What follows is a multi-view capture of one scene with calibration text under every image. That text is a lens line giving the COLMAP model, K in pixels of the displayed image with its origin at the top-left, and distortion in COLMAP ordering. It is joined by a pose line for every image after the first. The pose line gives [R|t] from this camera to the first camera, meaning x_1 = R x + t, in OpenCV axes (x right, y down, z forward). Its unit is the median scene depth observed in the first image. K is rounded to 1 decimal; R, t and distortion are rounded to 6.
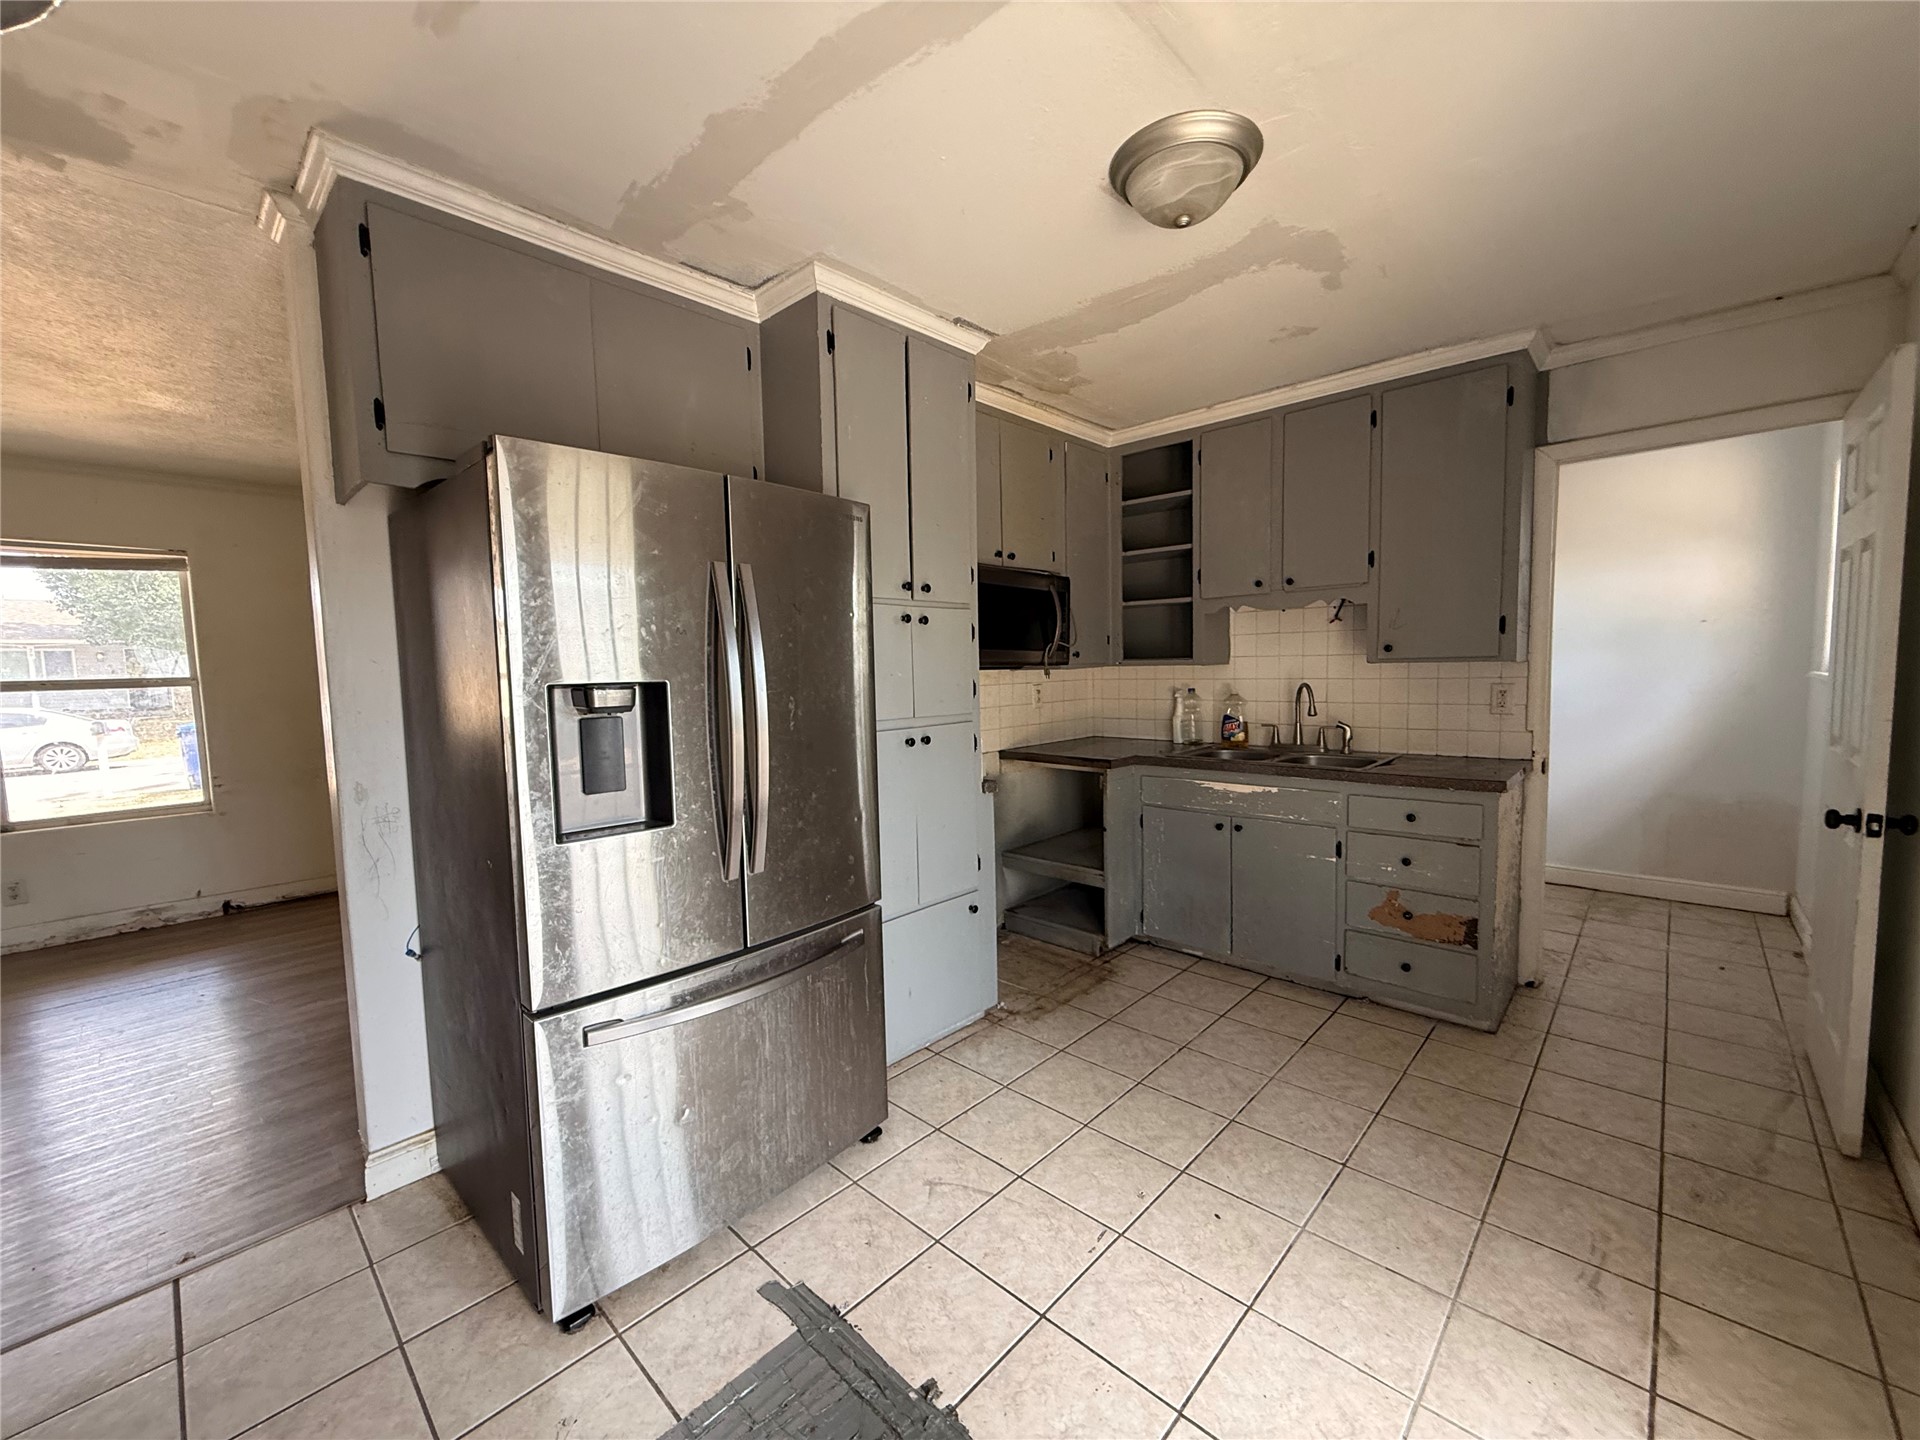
lens RADIAL K [[763.6, 0, 959.4], [0, 763.6, 720.4], [0, 0, 1]] dist [-0.000512, 0.000543]
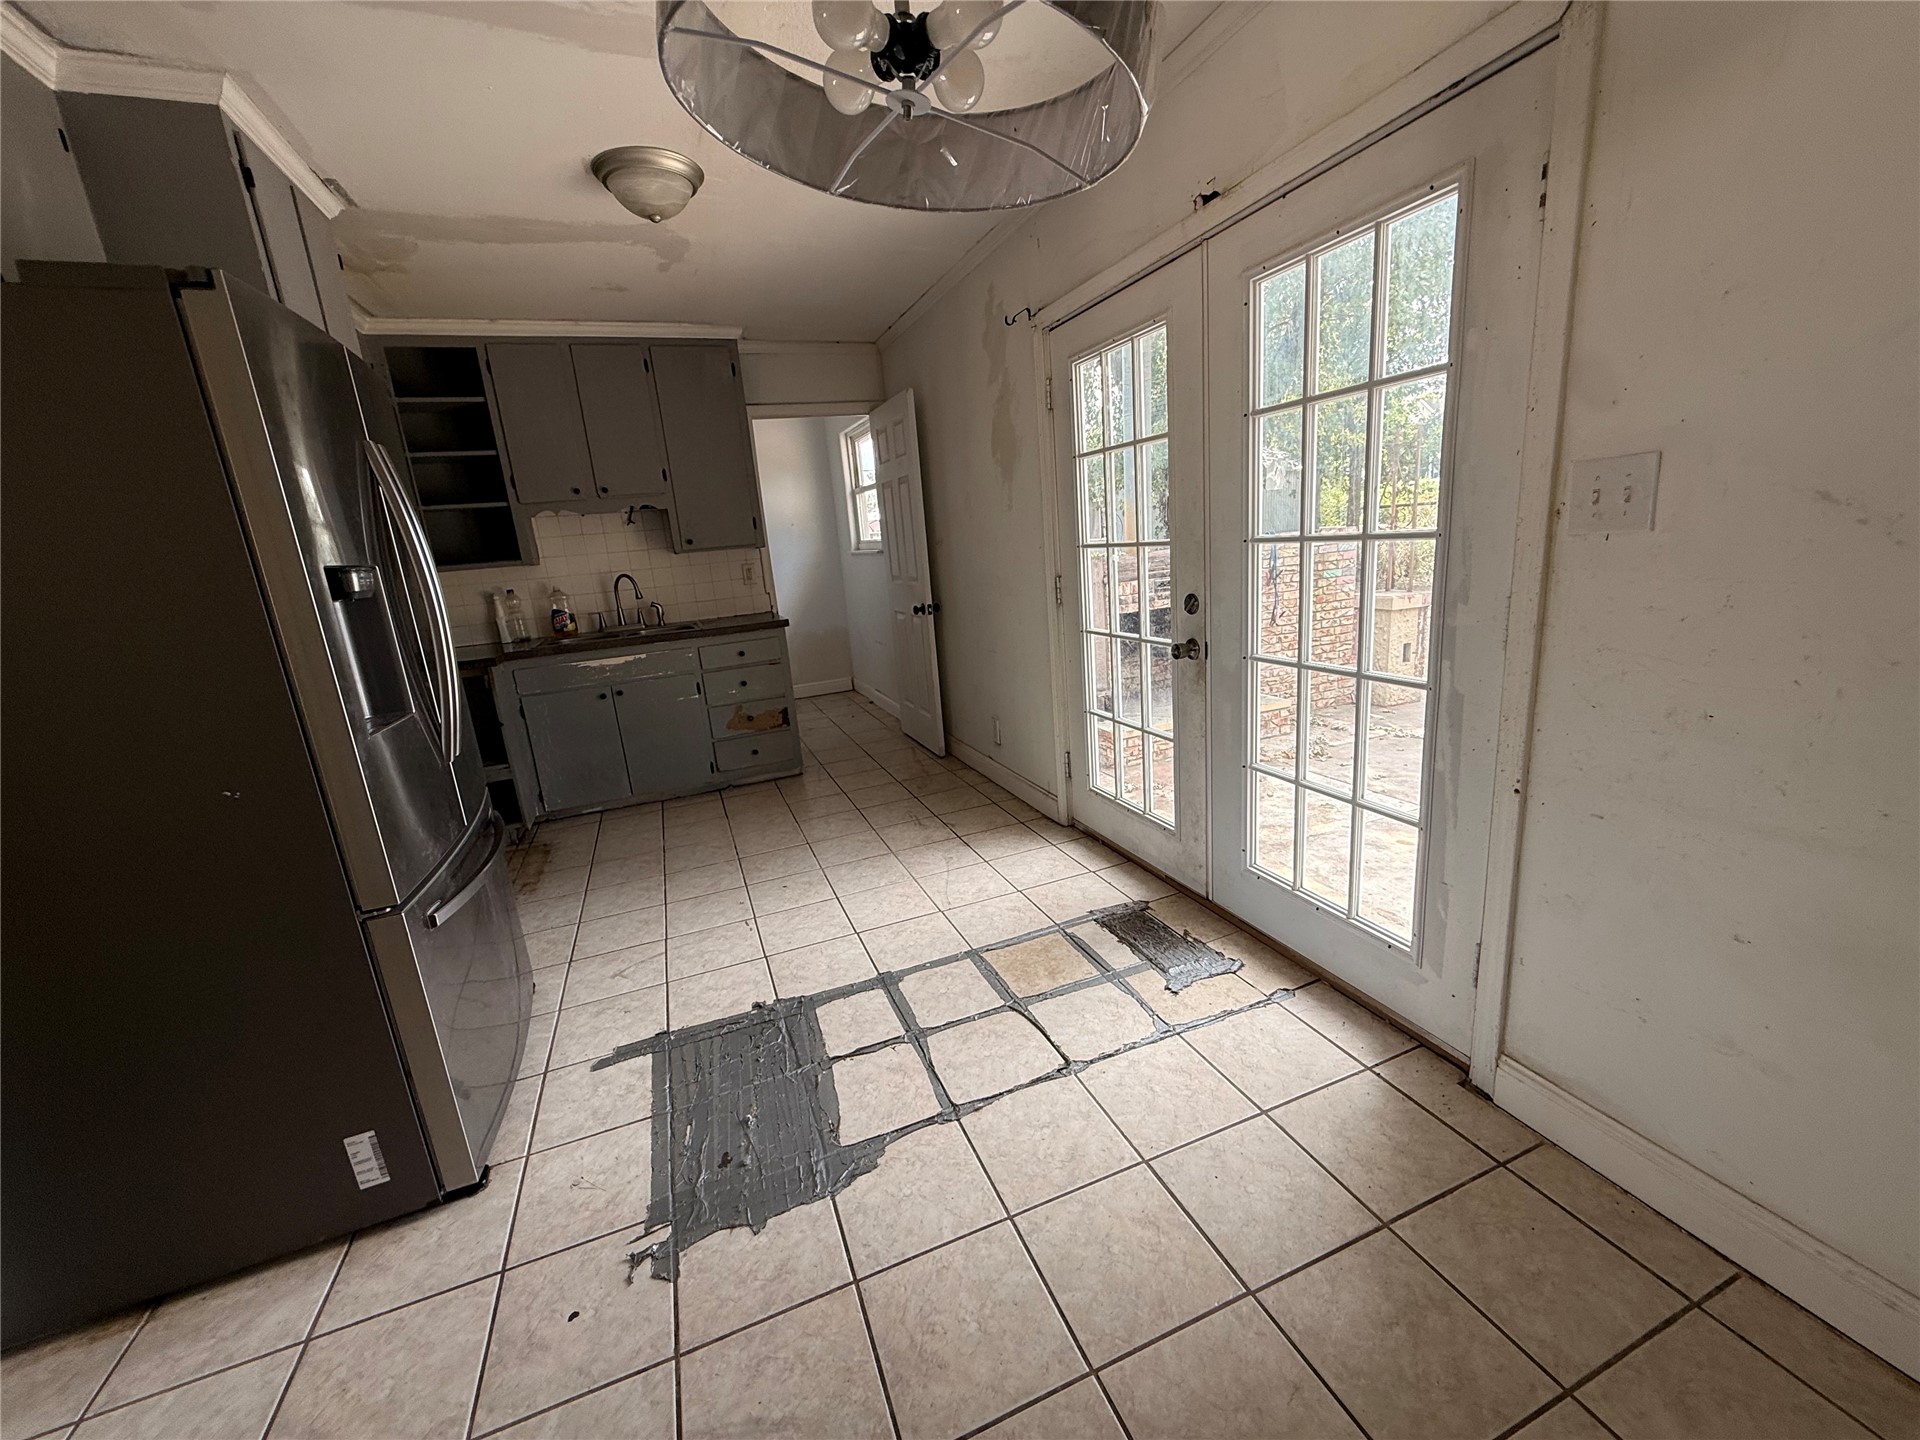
lens RADIAL K [[763.6, 0, 959.4], [0, 763.6, 720.4], [0, 0, 1]] dist [-0.000512, 0.000543]
pose [[0.426936, -0.226257, 0.875519, -0.549713], [0.138732, 0.973119, 0.183829, 0.036621], [-0.893577, 0.042979, 0.446849, -0.048935]]
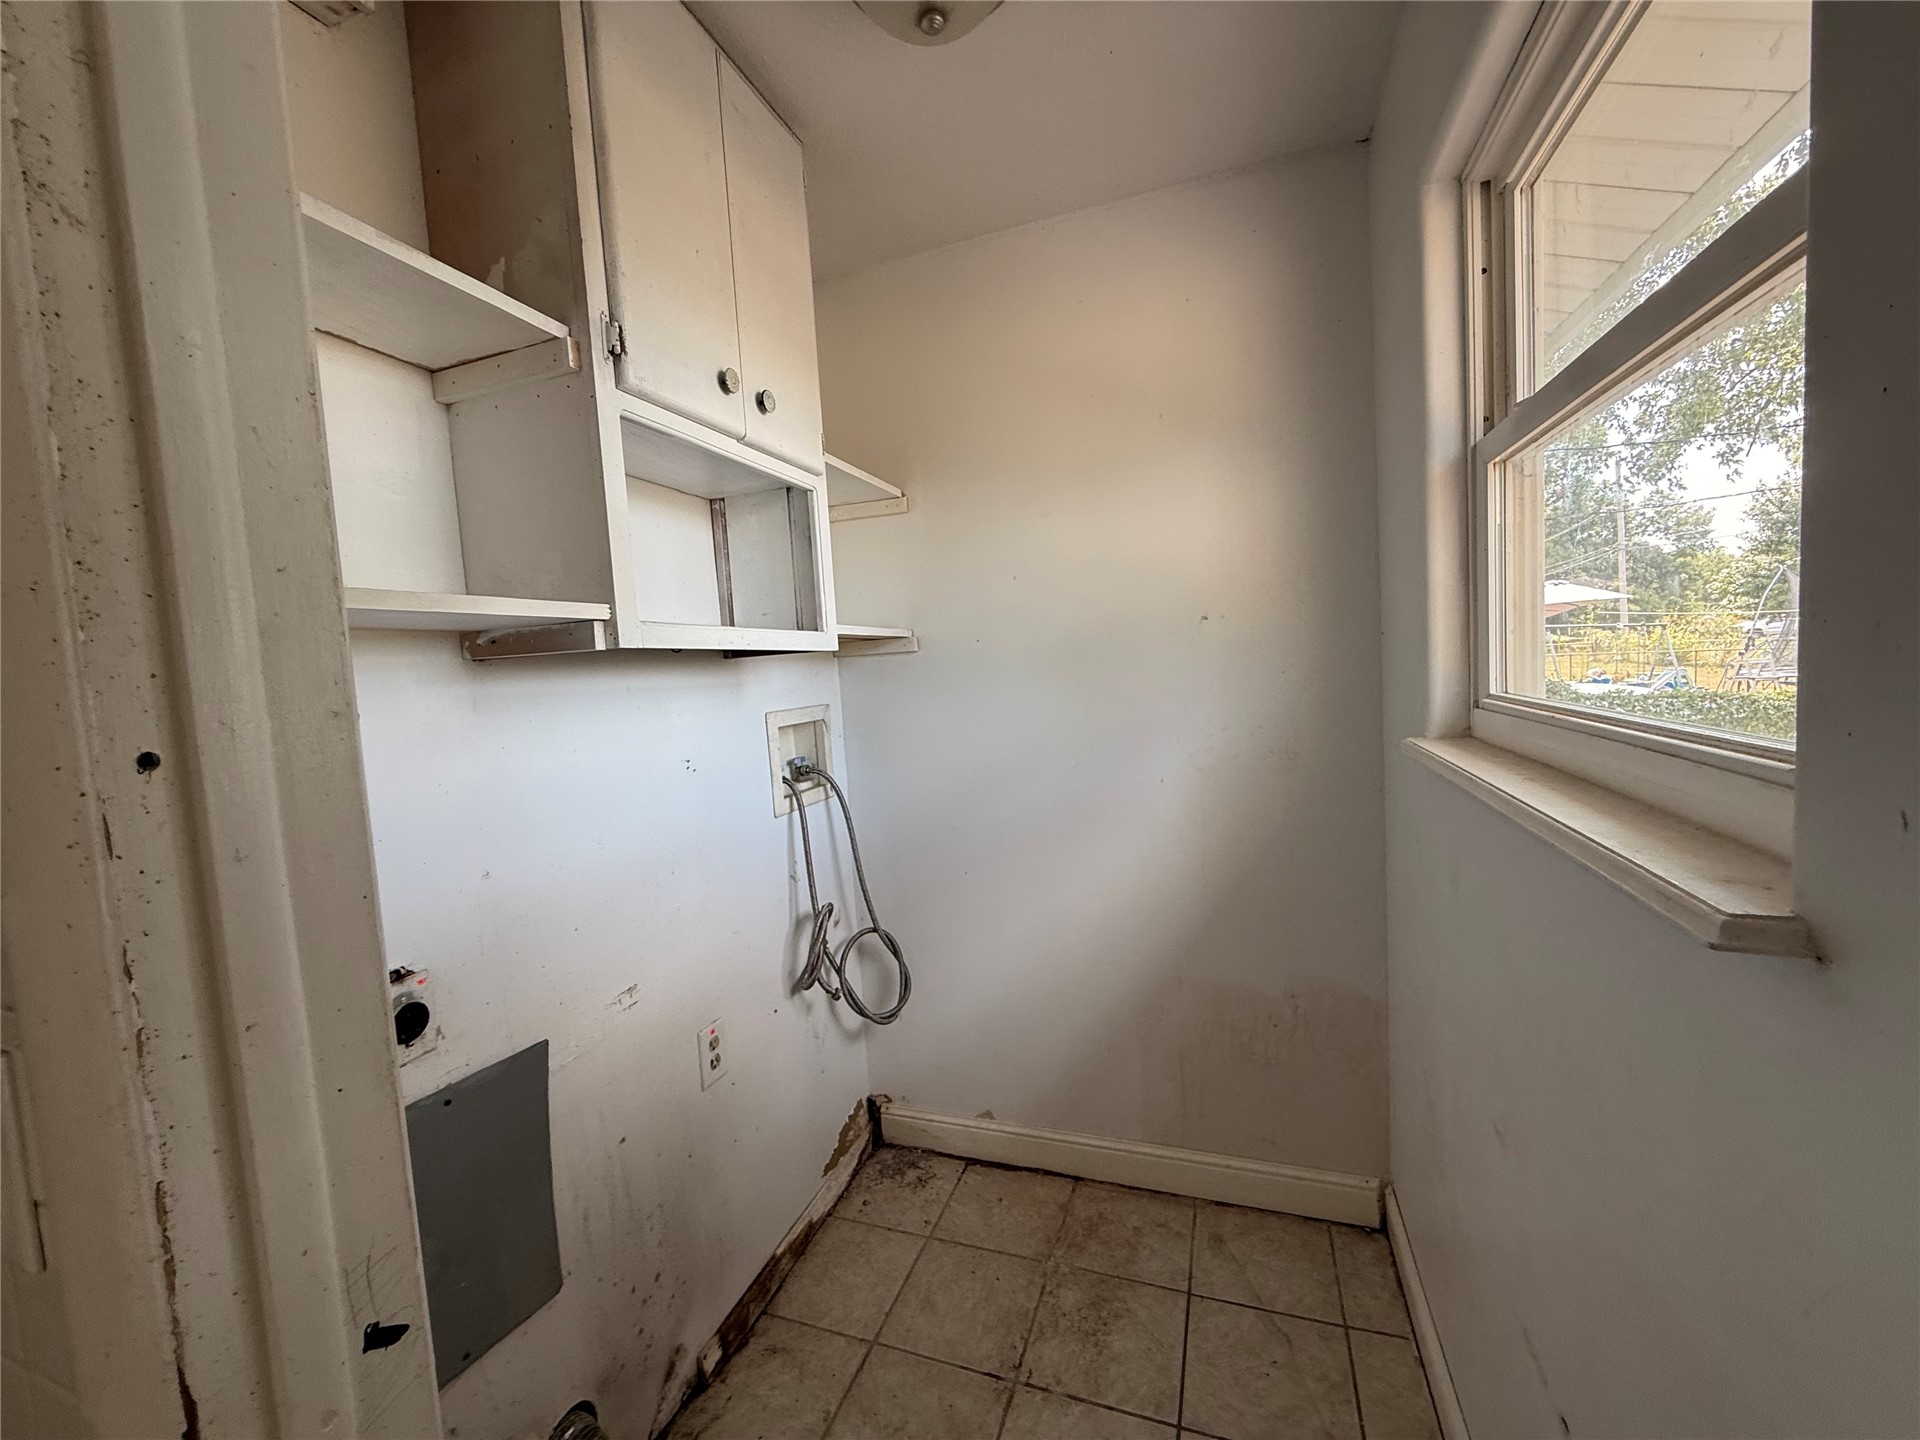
lens RADIAL K [[763.6, 0, 959.4], [0, 763.6, 720.4], [0, 0, 1]] dist [-0.000512, 0.000543]
pose [[0.917168, -0.058326, 0.394210, 0.876781], [0.067284, 0.997694, -0.008926, -0.098735], [-0.392780, 0.034711, 0.918977, 0.853931]]
